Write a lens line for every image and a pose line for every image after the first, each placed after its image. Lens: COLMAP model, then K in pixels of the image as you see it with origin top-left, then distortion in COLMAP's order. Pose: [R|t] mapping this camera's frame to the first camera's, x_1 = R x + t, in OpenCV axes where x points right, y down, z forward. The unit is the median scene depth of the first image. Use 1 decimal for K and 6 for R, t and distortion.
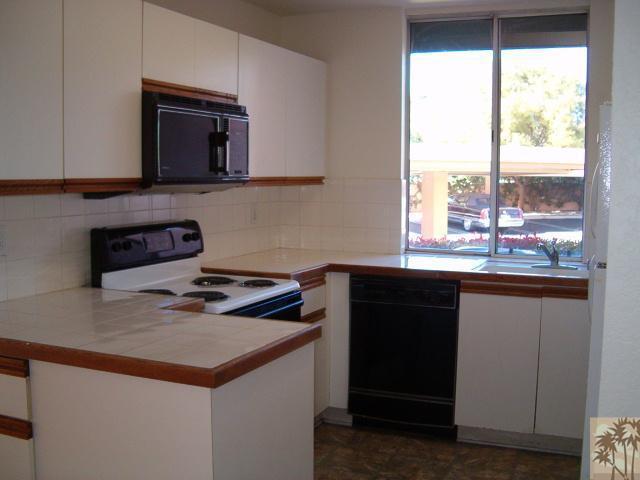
lens RADIAL K [[735.8, 0, 311.3], [0, 735.8, 240.5], [0, 0, 1]] dist [-0.265910, 0.359315]
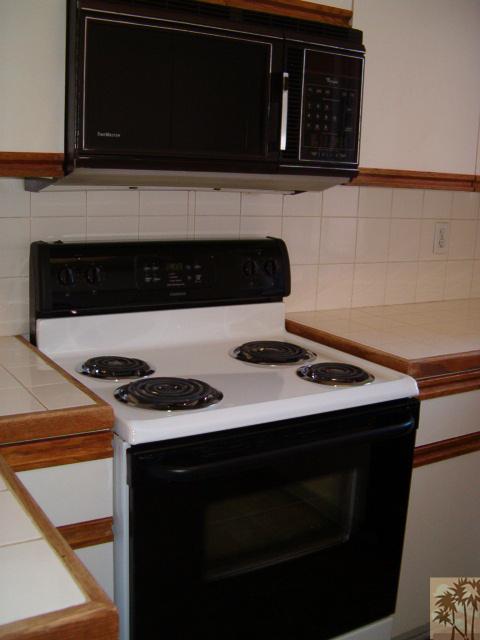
lens RADIAL K [[735.8, 0, 240.4], [0, 735.8, 339.3], [0, 0, 1]] dist [-0.265910, 0.359315]
pose [[0.819261, 0.147743, -0.554060, 0.151619], [-0.081969, 0.986489, 0.141849, -0.030350], [0.567532, -0.070796, 0.820302, 0.524419]]
